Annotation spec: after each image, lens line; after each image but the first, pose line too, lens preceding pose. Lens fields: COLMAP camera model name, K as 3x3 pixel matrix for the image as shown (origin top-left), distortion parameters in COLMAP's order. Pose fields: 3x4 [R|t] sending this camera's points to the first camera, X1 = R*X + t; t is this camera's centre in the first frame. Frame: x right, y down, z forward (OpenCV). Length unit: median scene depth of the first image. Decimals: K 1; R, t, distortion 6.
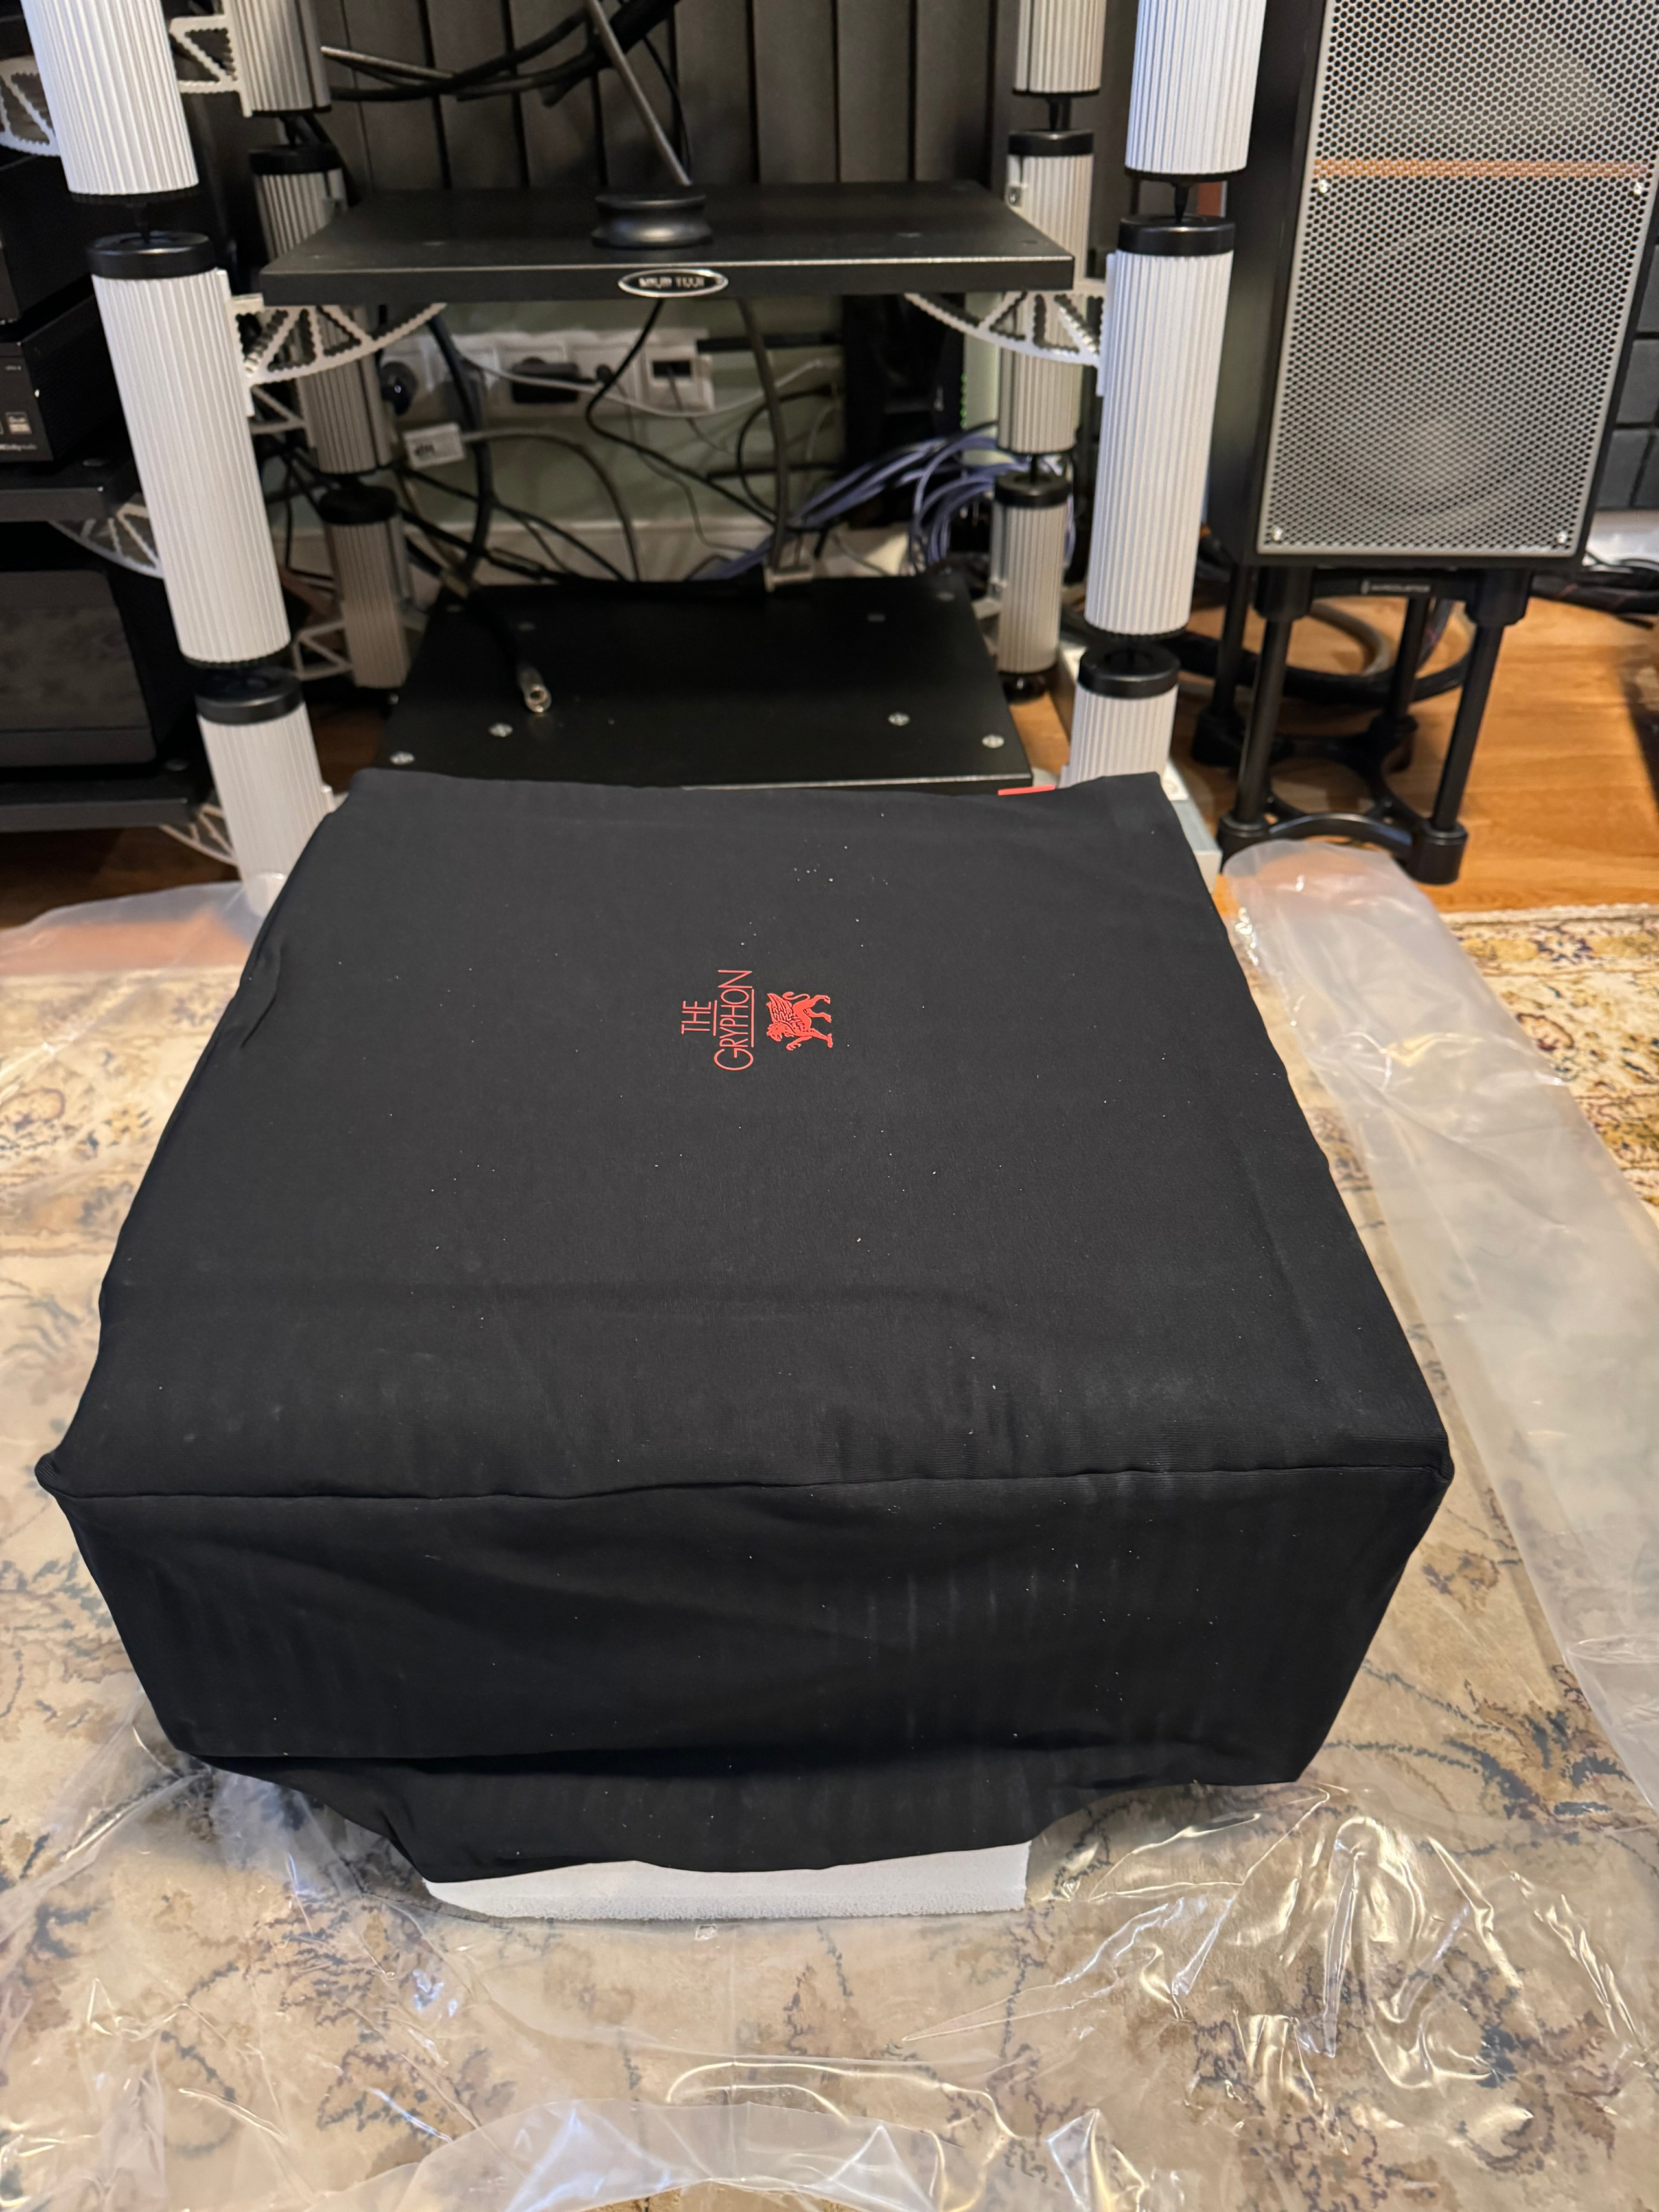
lens RADIAL K [[1596.6, 0, 834.0], [0, 1596.6, 1111.3], [0, 0, 1]] dist [-0.003549, -0.010696]
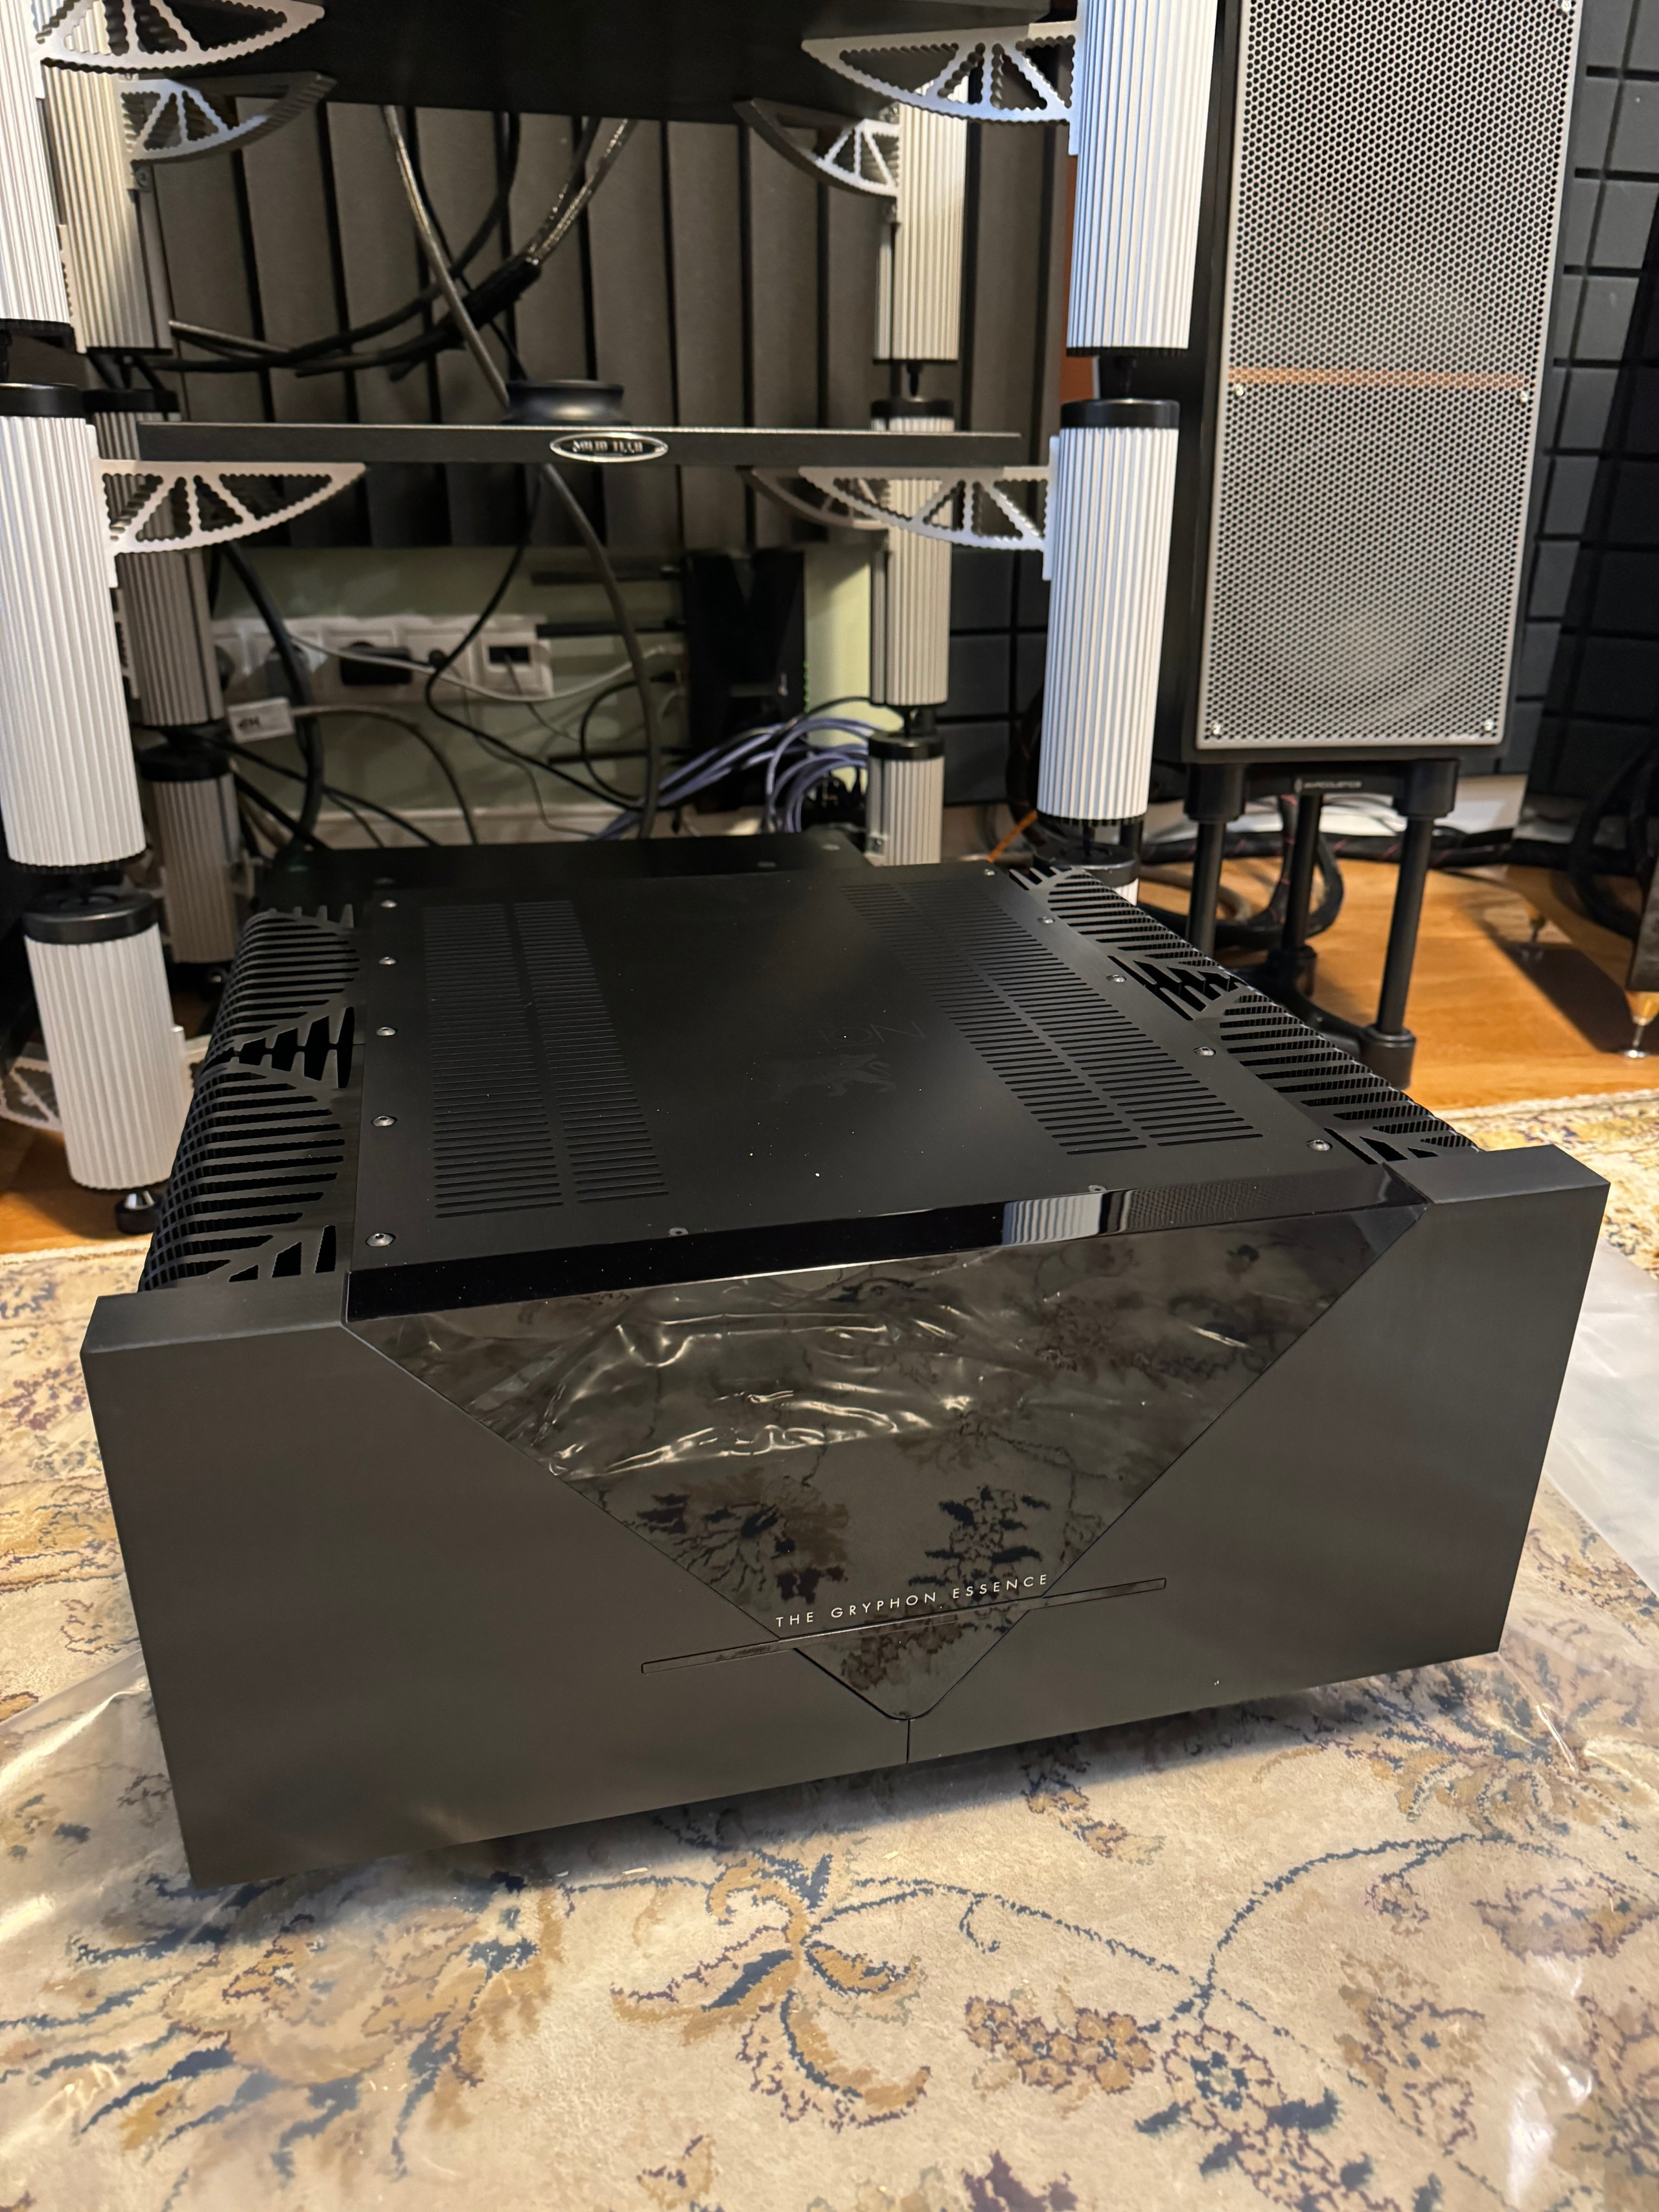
lens RADIAL K [[1596.6, 0, 834.0], [0, 1596.6, 1111.3], [0, 0, 1]] dist [-0.003549, -0.010696]
pose [[0.982957, -0.052792, 0.176090, -0.113959], [0.094536, 0.966678, -0.237901, 0.061674], [-0.157663, 0.250493, 0.955194, 0.140569]]
